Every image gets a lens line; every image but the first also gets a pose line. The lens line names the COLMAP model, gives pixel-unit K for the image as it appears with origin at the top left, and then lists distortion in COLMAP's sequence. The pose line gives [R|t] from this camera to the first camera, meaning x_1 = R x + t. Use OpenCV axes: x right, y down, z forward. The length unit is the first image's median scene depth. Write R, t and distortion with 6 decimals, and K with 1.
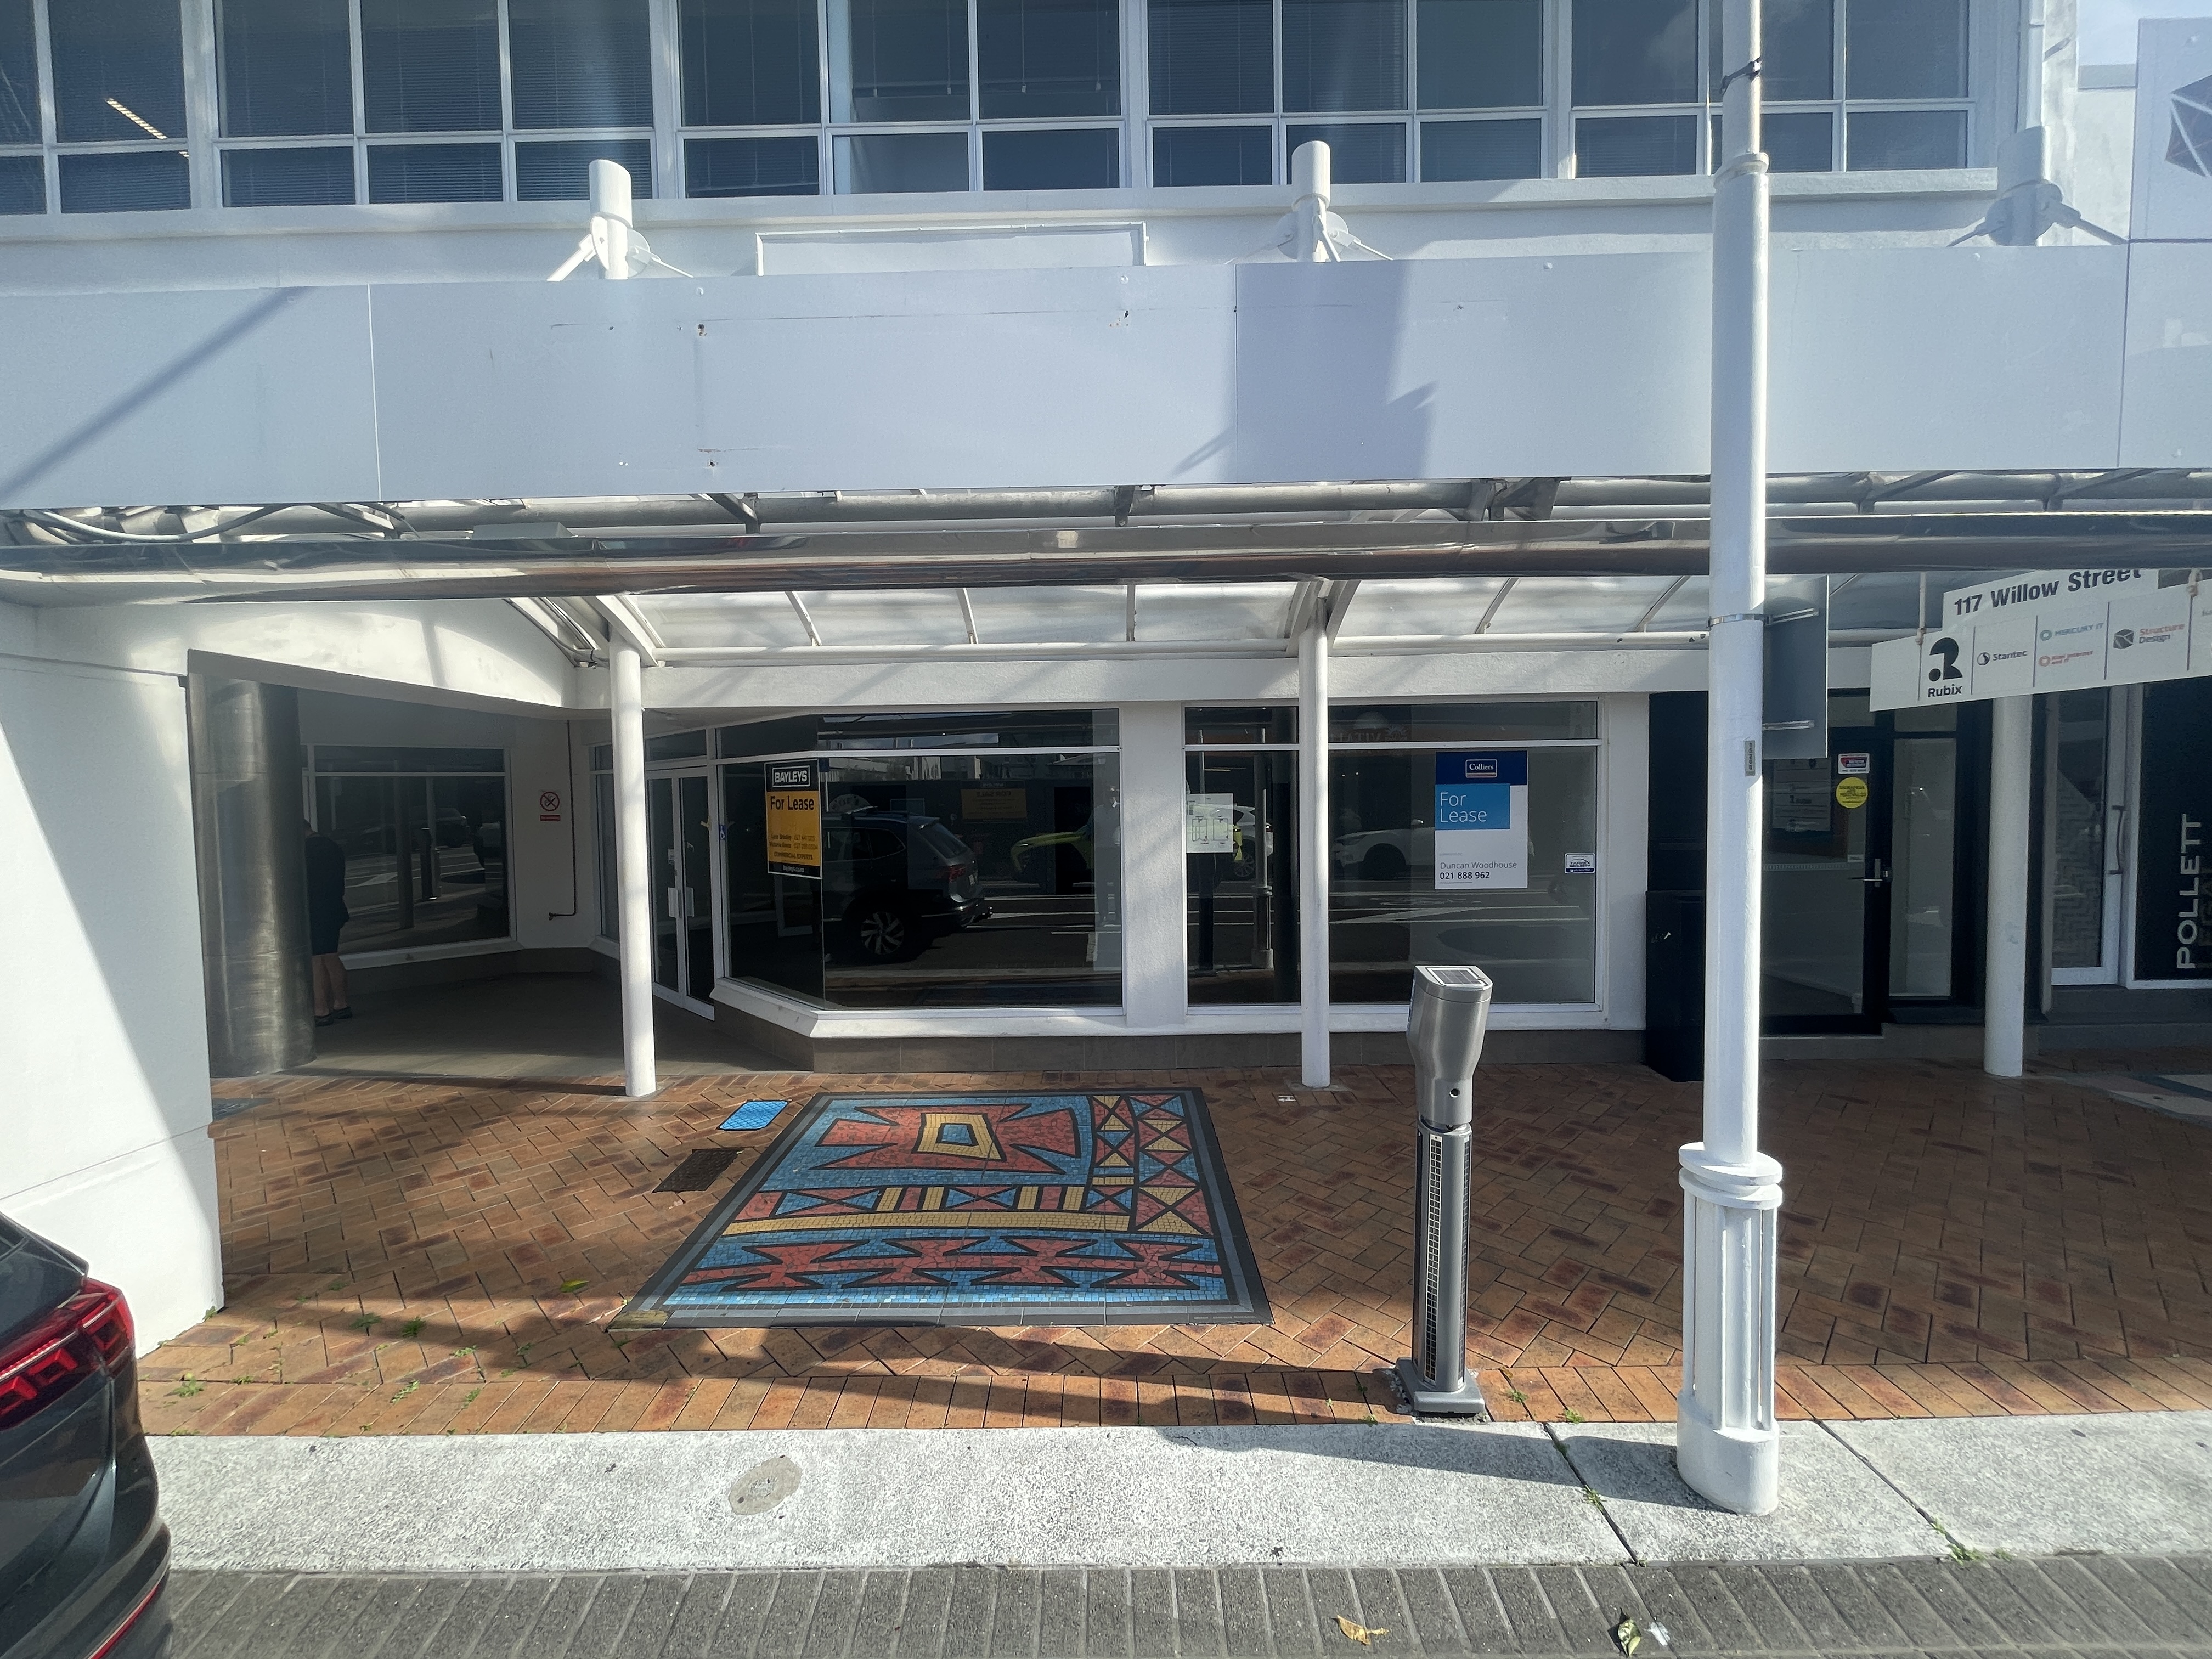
lens RADIAL K [[893.3, 0, 1099.3], [0, 893.3, 822.5], [0, 0, 1]] dist [0.002612, -0.000675]
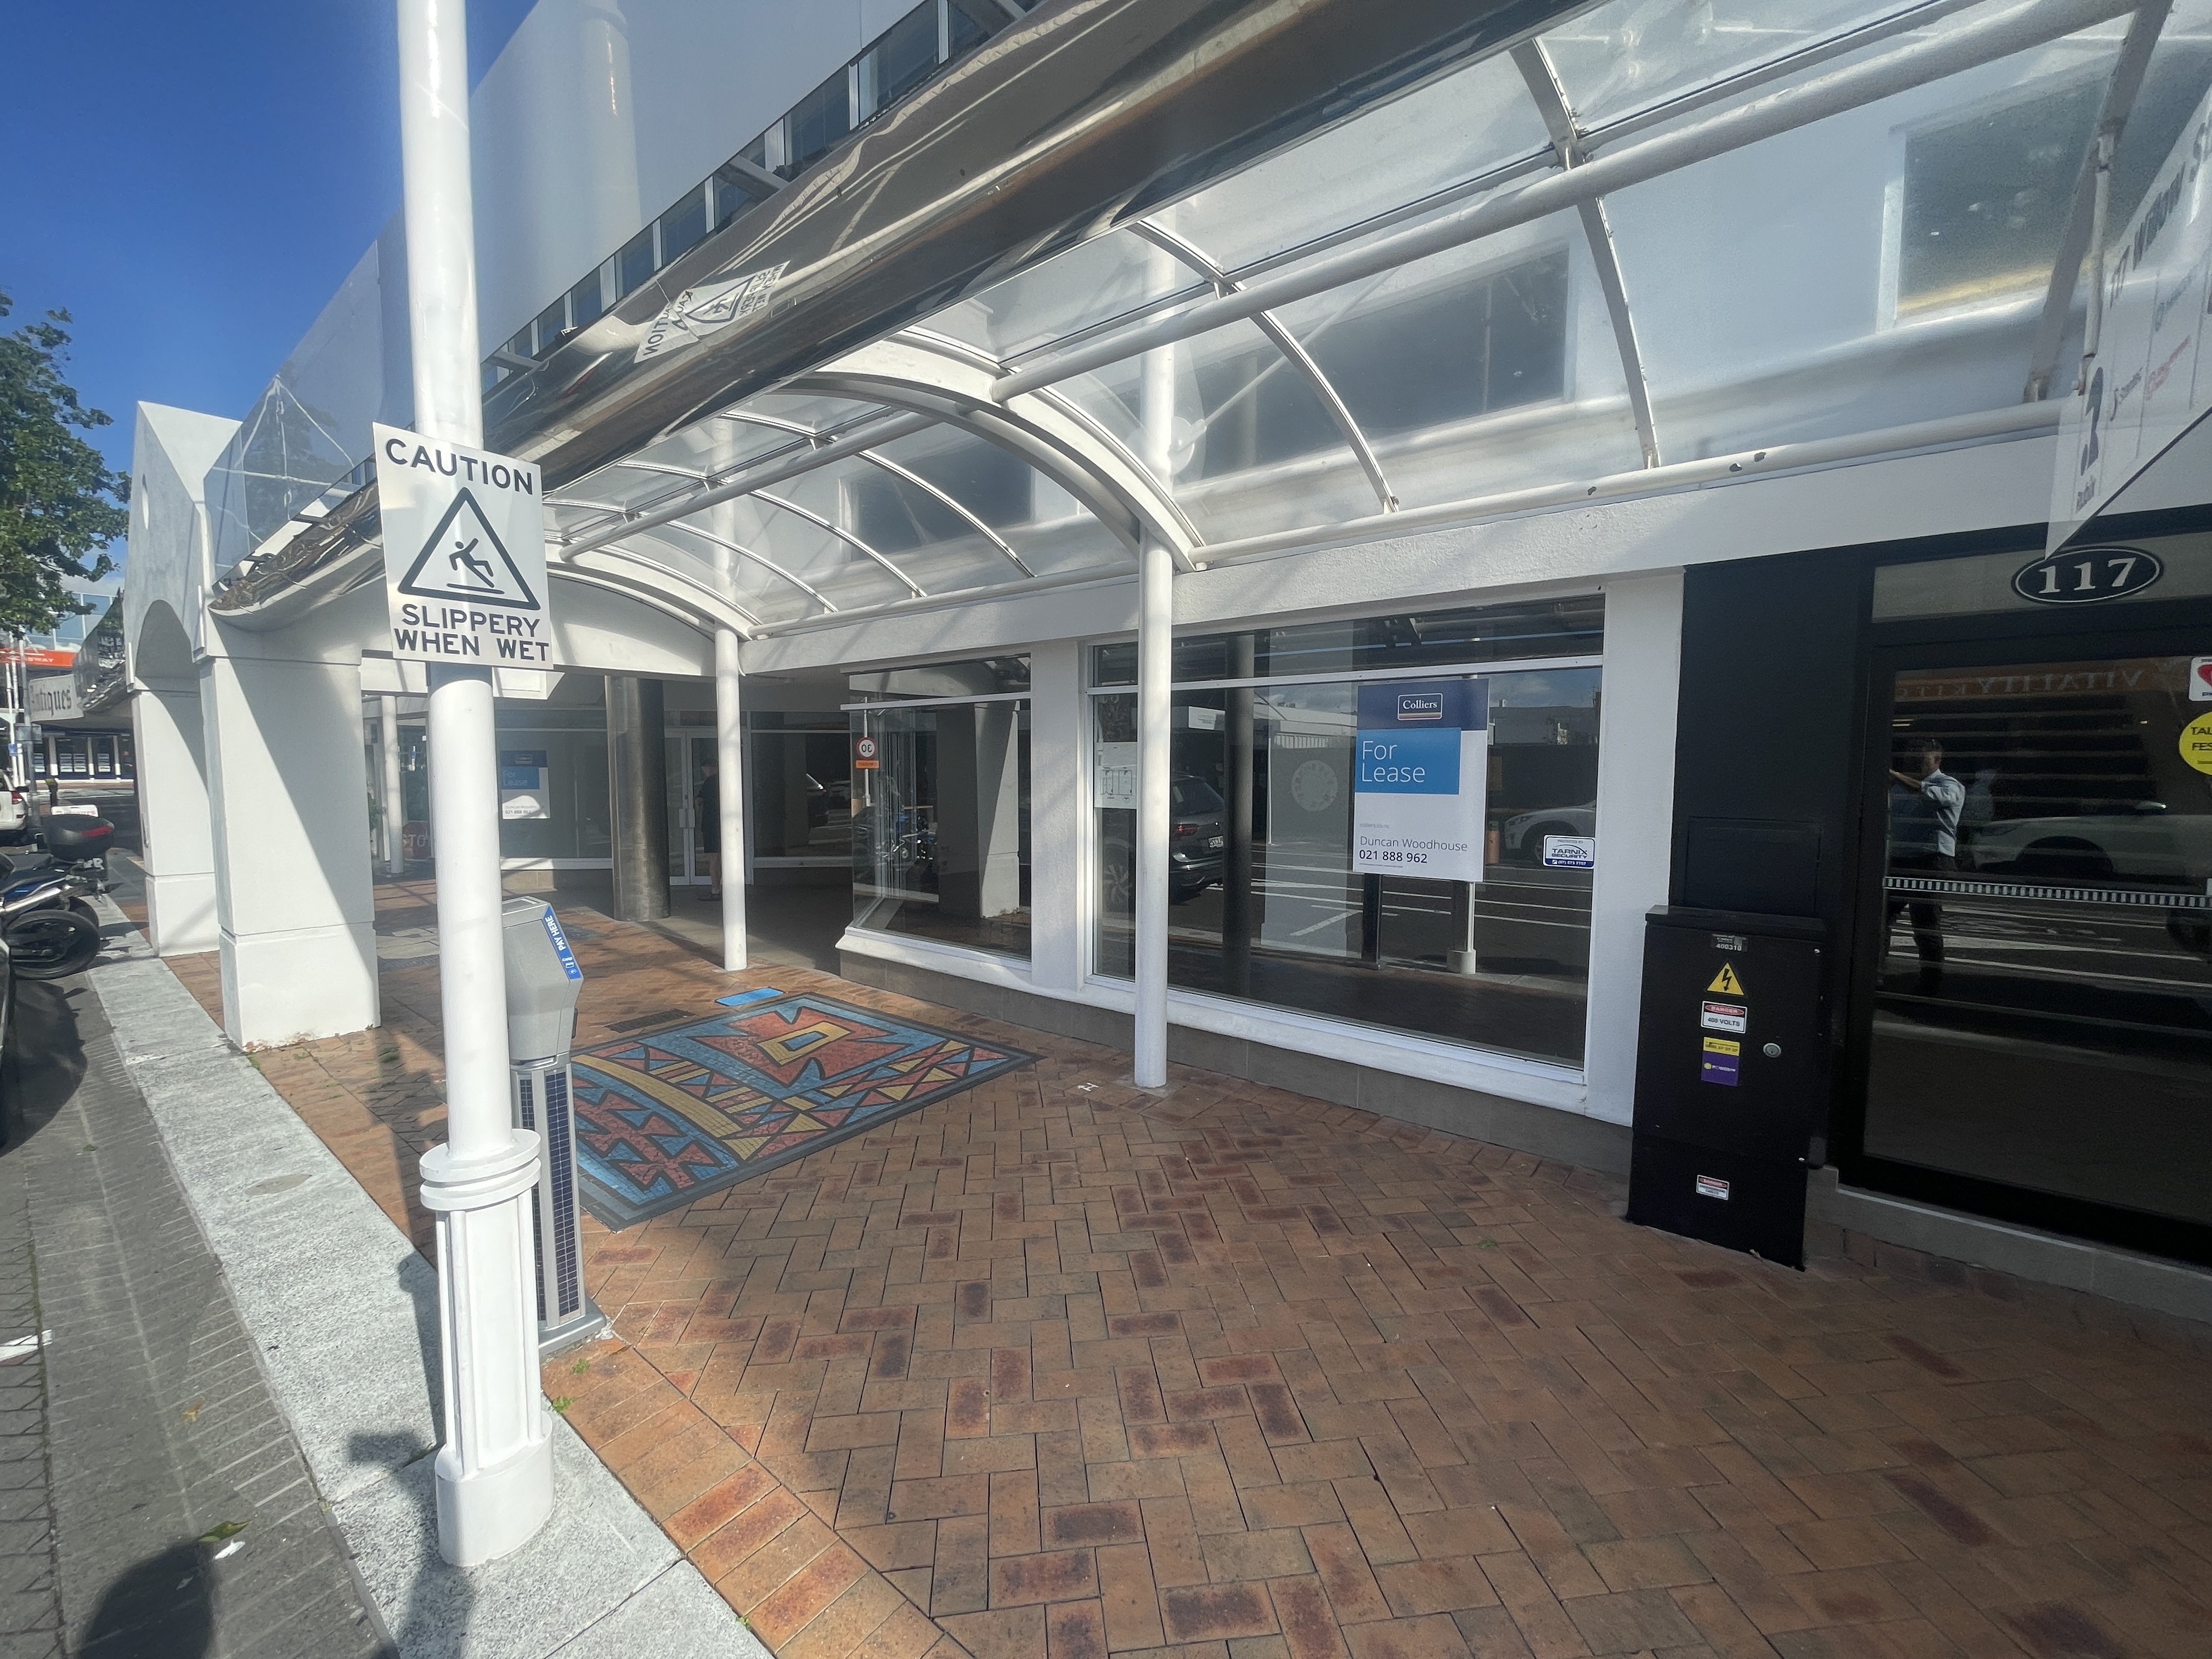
lens RADIAL K [[893.3, 0, 1101.0], [0, 893.3, 829.7], [0, 0, 1]] dist [0.002612, -0.000675]
pose [[0.782117, 0.061899, -0.620050, 0.804909], [-0.034912, 0.997844, 0.055577, 0.006573], [0.622153, -0.021820, 0.782591, 0.348434]]
